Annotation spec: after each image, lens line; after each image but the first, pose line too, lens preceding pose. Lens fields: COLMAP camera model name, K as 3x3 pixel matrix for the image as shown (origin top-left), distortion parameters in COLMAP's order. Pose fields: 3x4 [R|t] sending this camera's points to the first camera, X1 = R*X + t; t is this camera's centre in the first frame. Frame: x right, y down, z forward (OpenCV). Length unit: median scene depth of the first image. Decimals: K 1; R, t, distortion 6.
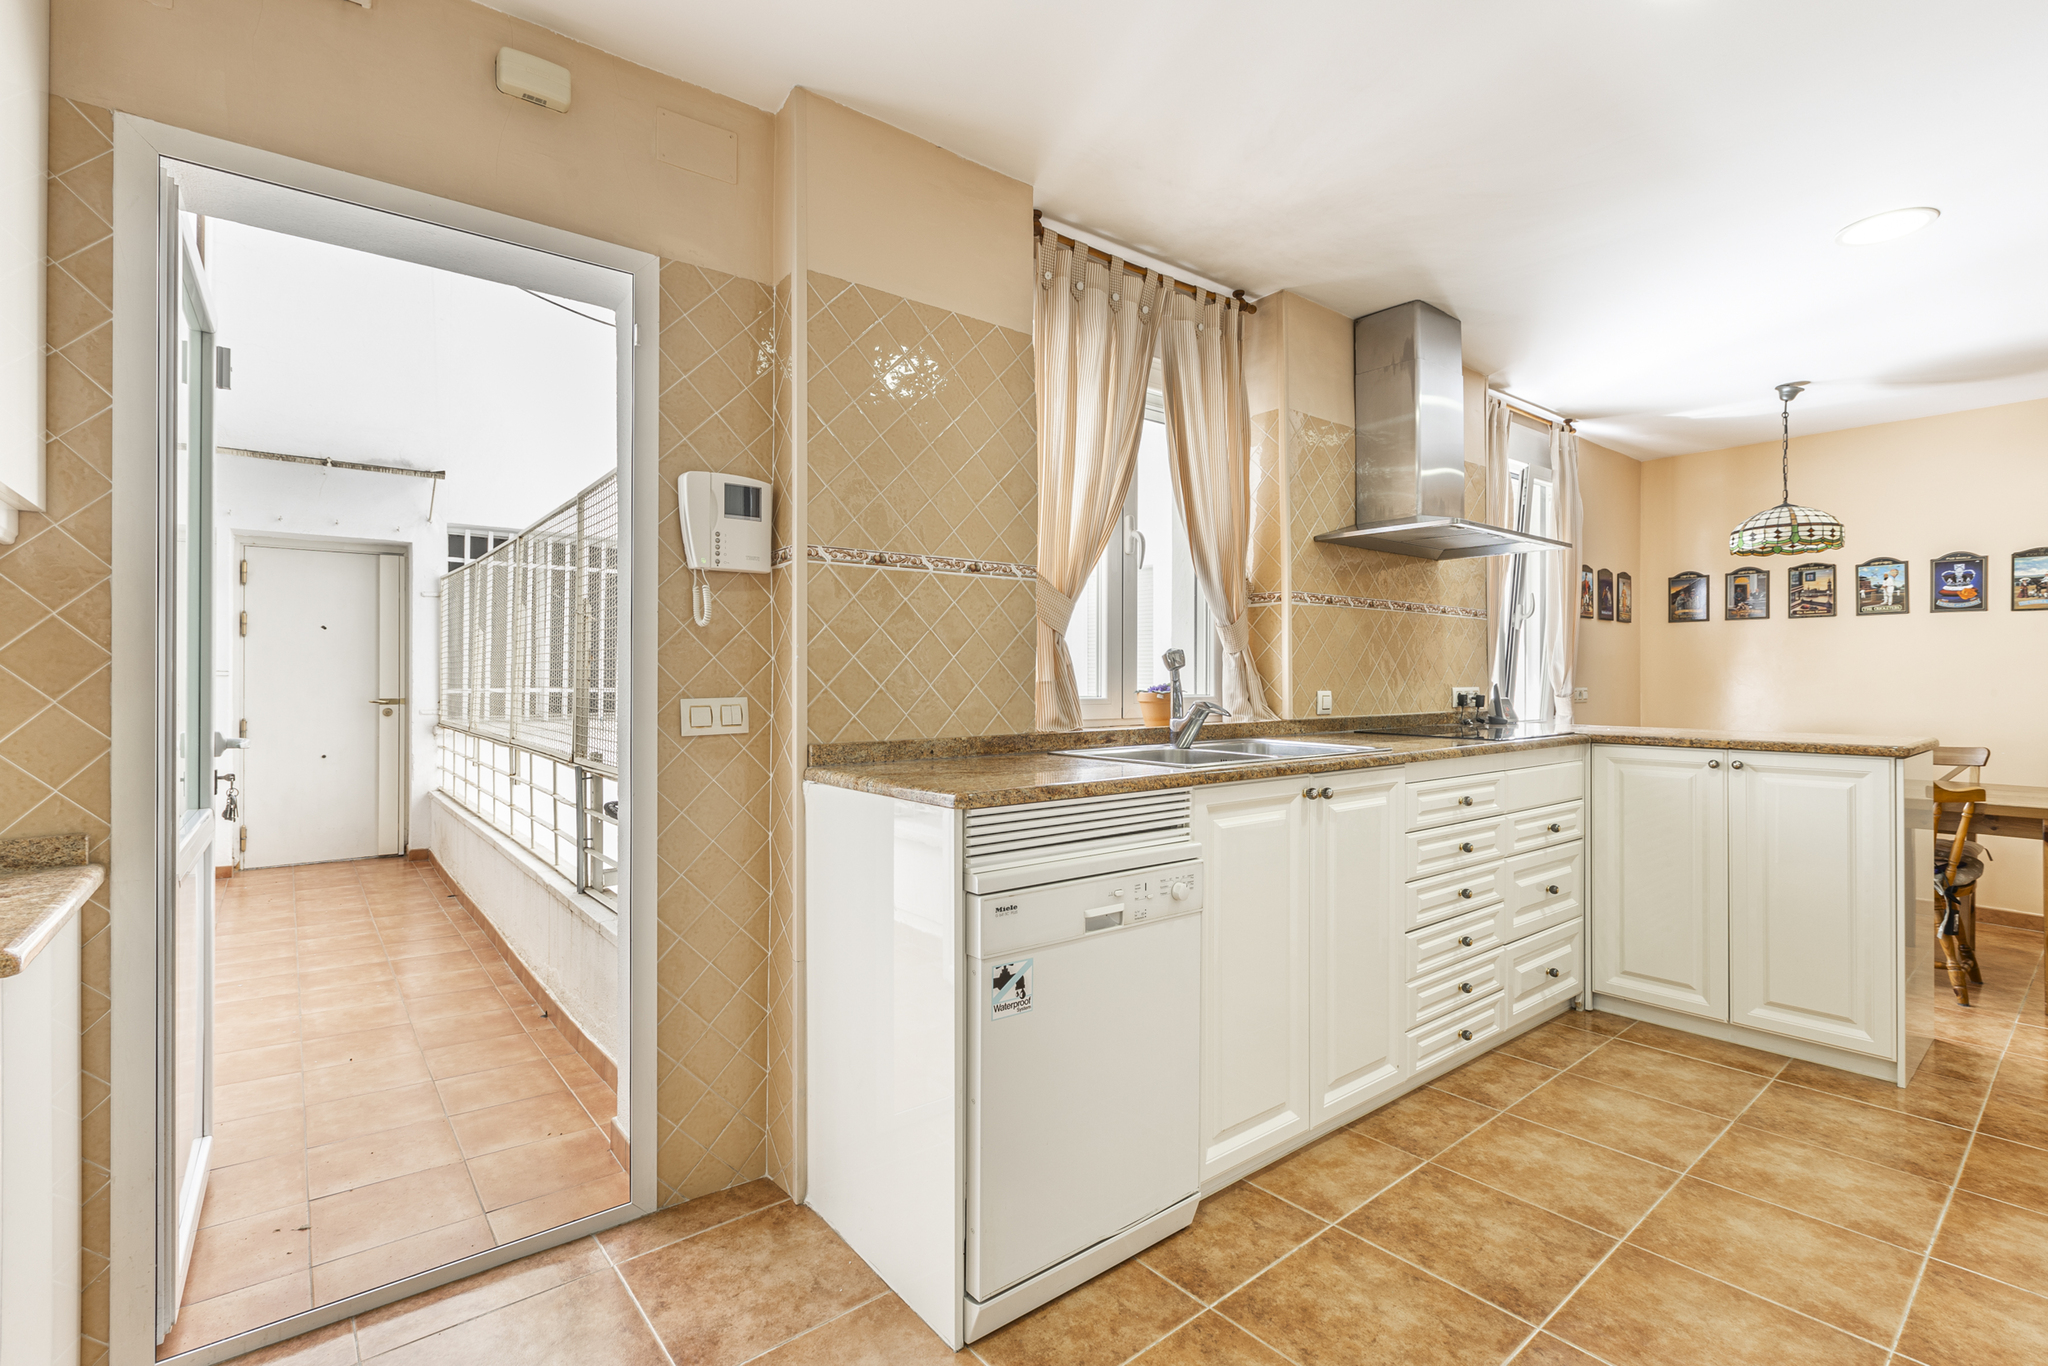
lens RADIAL K [[917.3, 0, 1009.8], [0, 917.3, 670.8], [0, 0, 1]] dist [-0.002483, -0.000493]
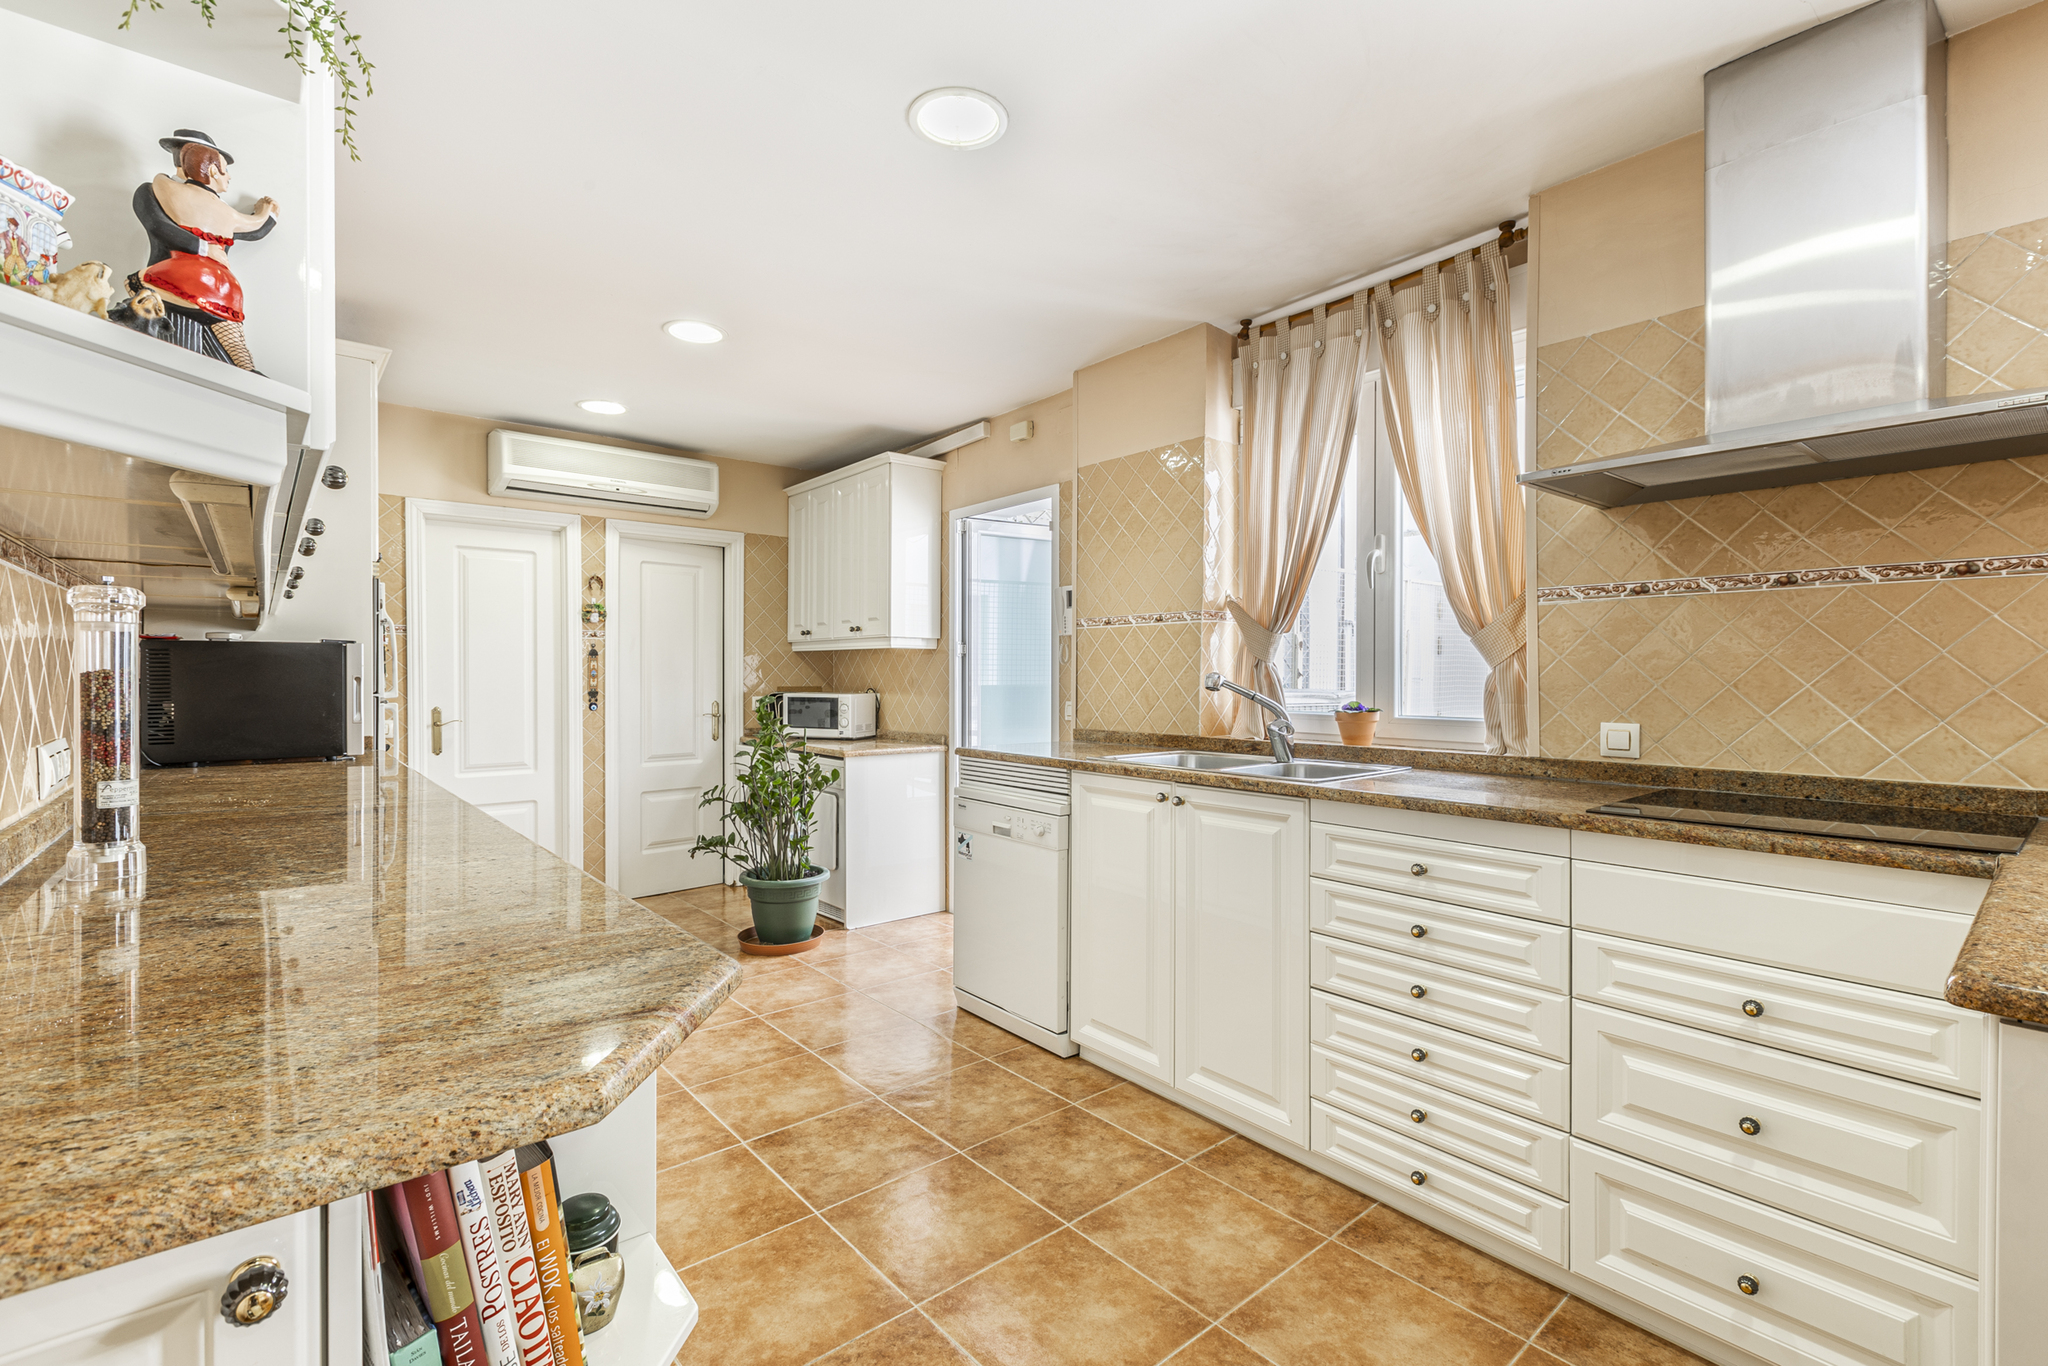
lens RADIAL K [[911.5, 0, 1024.0], [0, 911.5, 683.0], [0, 0, 1]] dist [0.000737, 0.000133]
pose [[0.029742, 0.008701, -0.999520, 1.328631], [0.004888, 0.999949, 0.008850, -0.022416], [0.999546, -0.005149, 0.029698, 0.700113]]
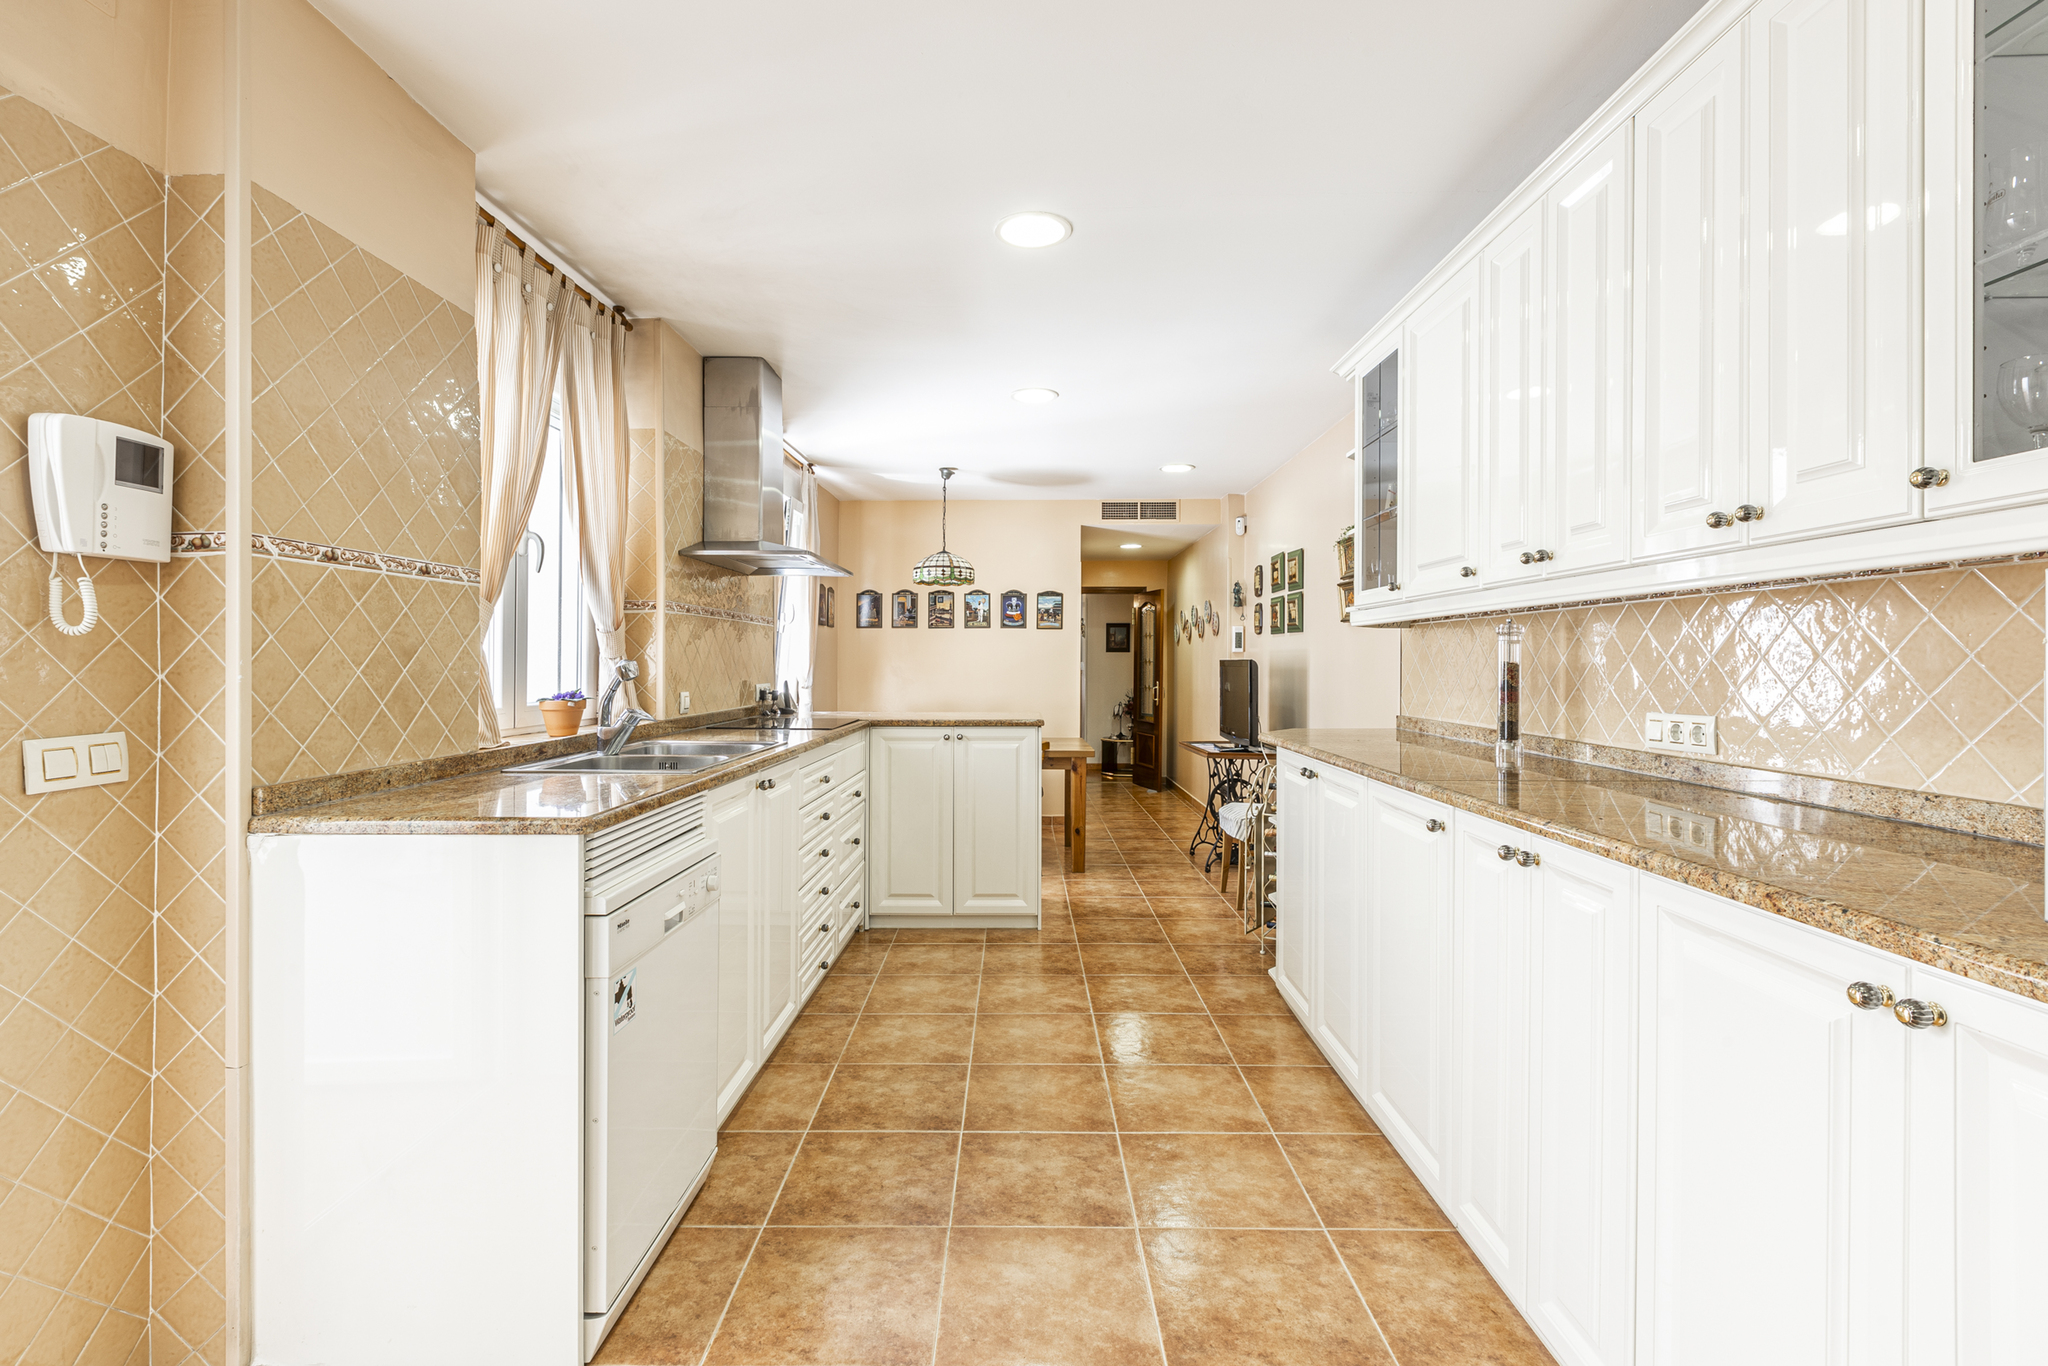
lens RADIAL K [[927.0, 0, 1000.5], [0, 927.0, 657.2], [0, 0, 1]] dist [0.000675, -0.000261]
pose [[0.641974, 0.003473, 0.766719, -0.347507], [-0.006854, 0.999976, 0.001210, -0.030798], [-0.766696, -0.006032, 0.641982, -0.000525]]
